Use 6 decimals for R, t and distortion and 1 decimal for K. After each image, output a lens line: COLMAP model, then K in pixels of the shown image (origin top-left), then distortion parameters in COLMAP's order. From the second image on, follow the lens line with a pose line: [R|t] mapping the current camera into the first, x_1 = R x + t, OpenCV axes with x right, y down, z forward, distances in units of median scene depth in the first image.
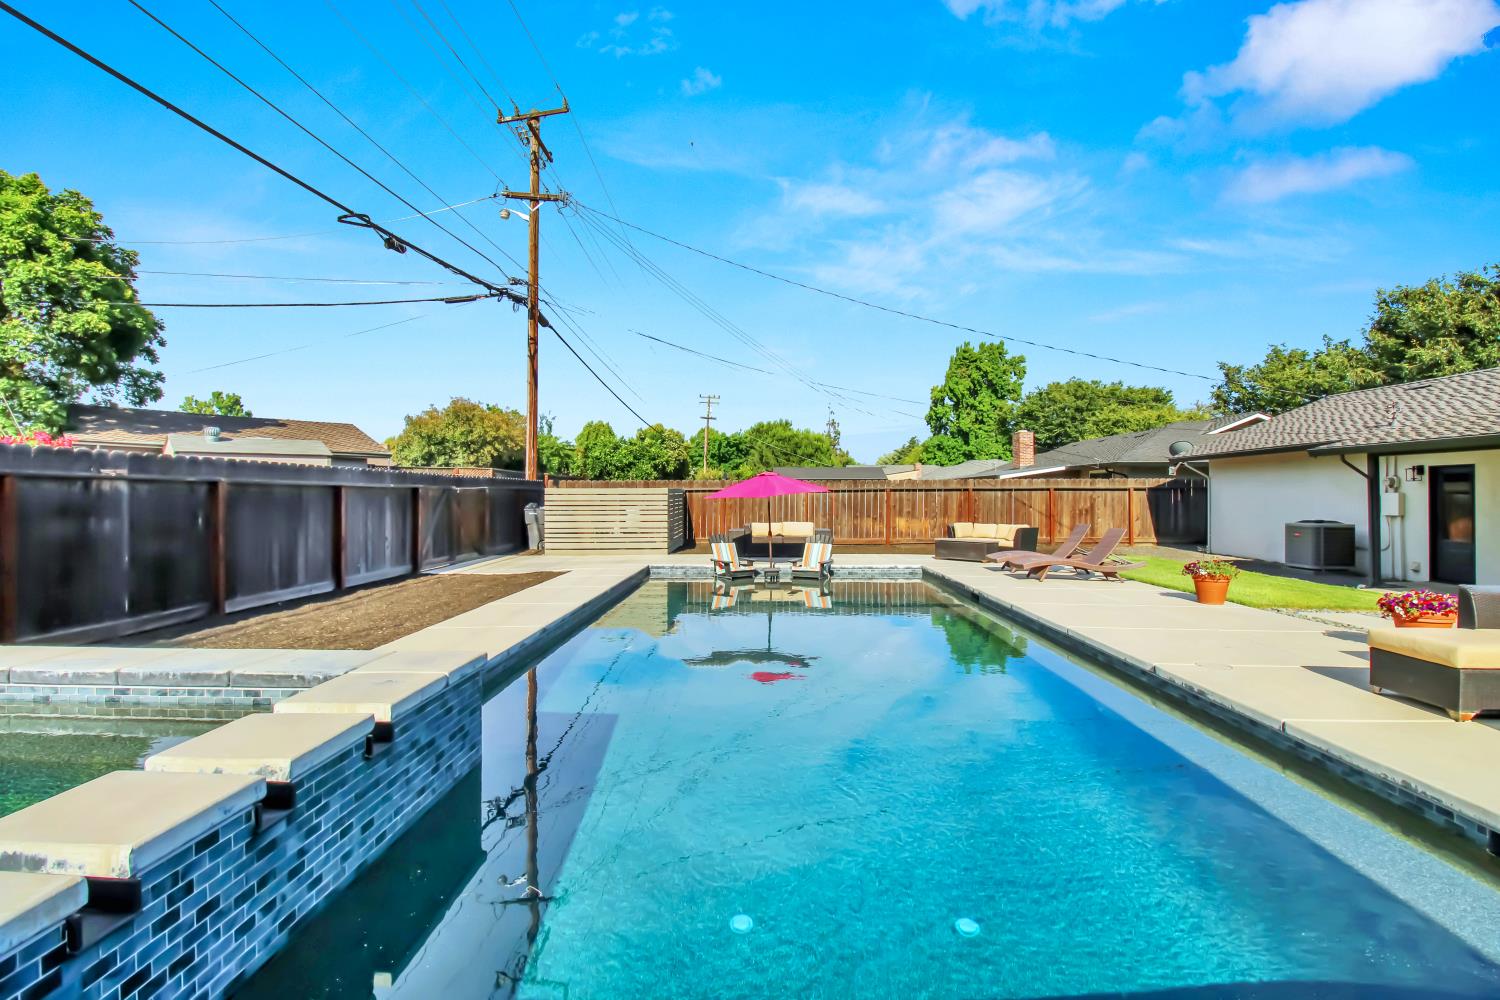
lens RADIAL K [[693.0, 0, 754.3], [0, 693.0, 493.3], [0, 0, 1]] dist [-0.003098, -0.011303]
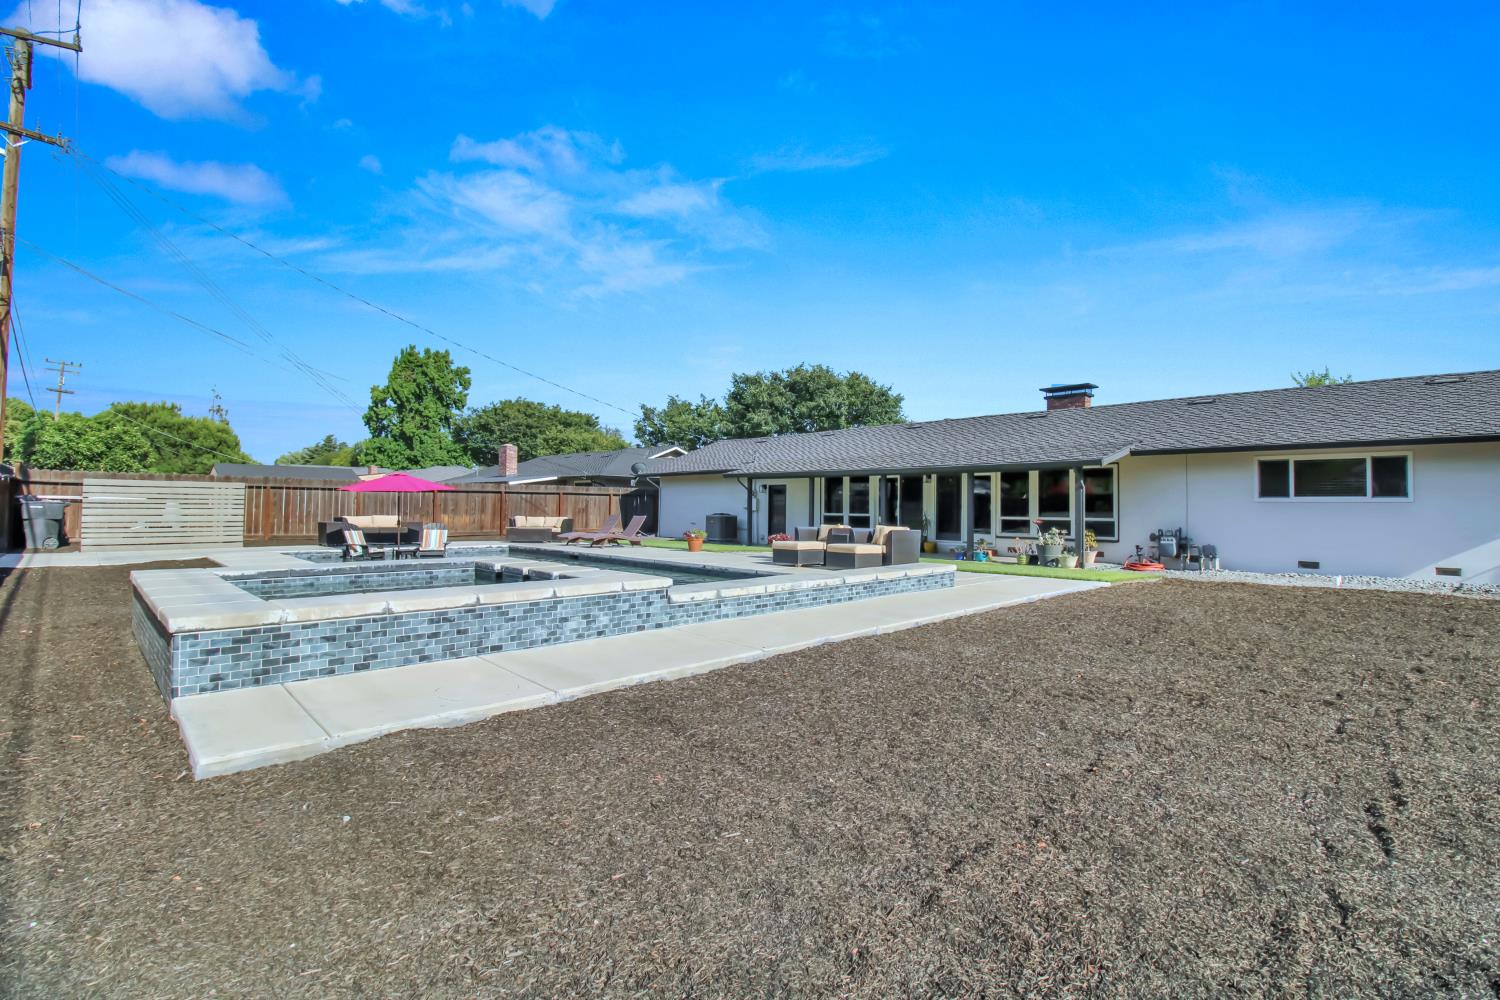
lens RADIAL K [[693.0, 0, 753.6], [0, 693.0, 495.7], [0, 0, 1]] dist [-0.003098, -0.011303]
pose [[0.699524, 0.020765, 0.714307, -0.267833], [-0.015593, 0.999783, -0.013793, 0.011116], [-0.714439, -0.001490, 0.699696, -0.208467]]
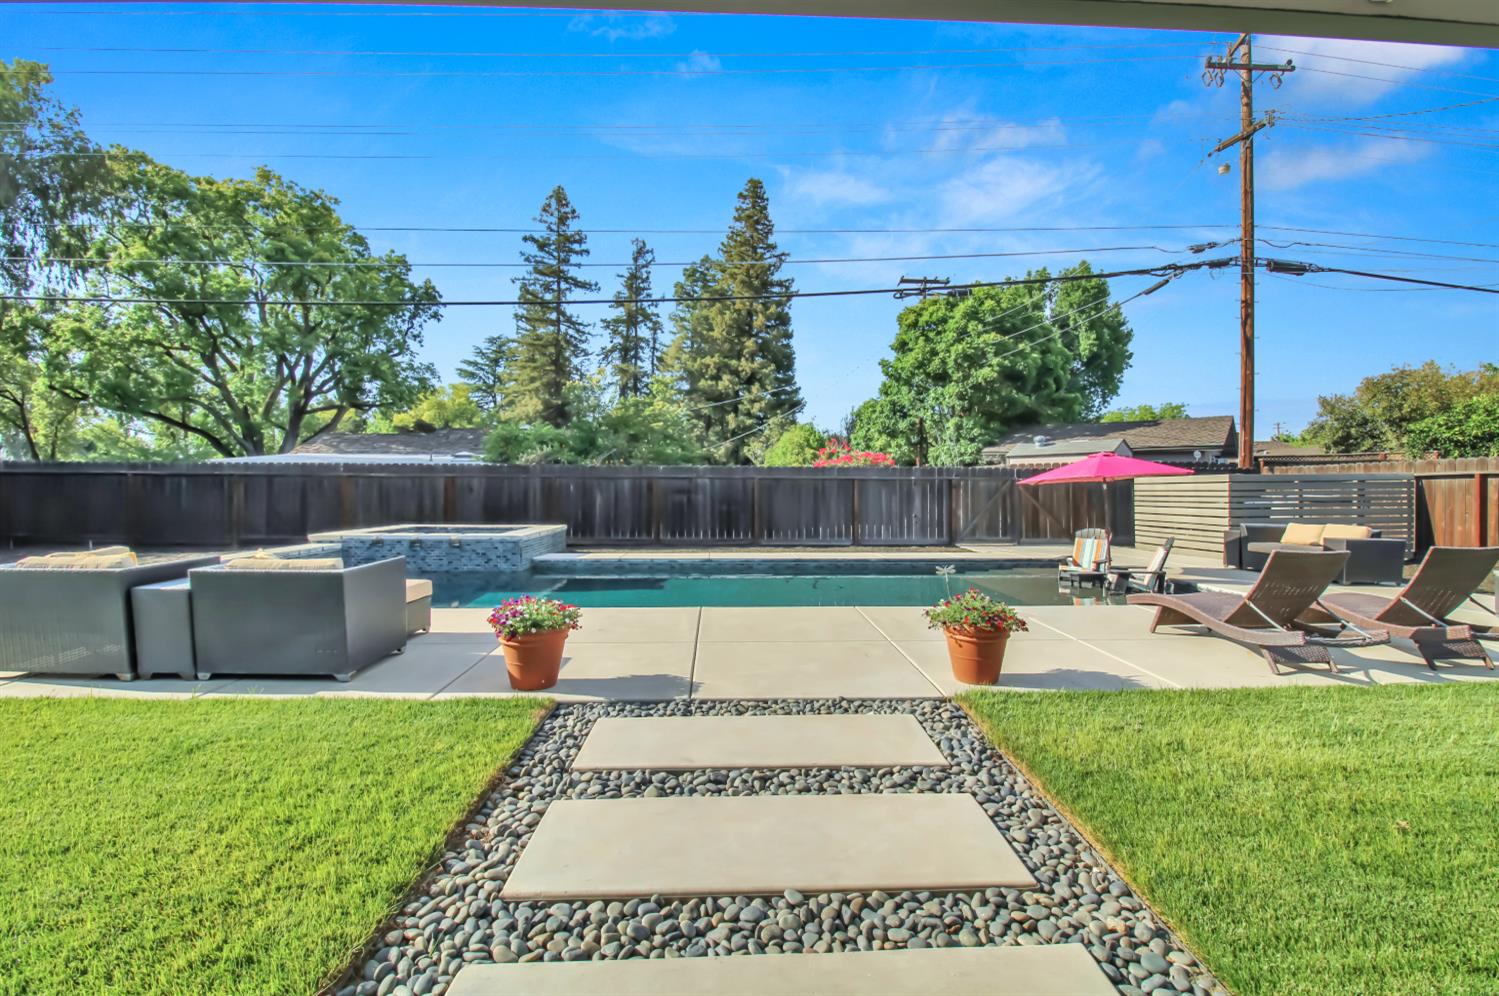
lens RADIAL K [[706.1, 0, 752.0], [0, 706.1, 494.5], [0, 0, 1]] dist [-0.011564, -0.006360]
pose [[0.058650, 0.004649, -0.998268, 0.509233], [0.002773, 0.999985, 0.004820, 0.008249], [0.998275, -0.003051, 0.058636, 0.347356]]
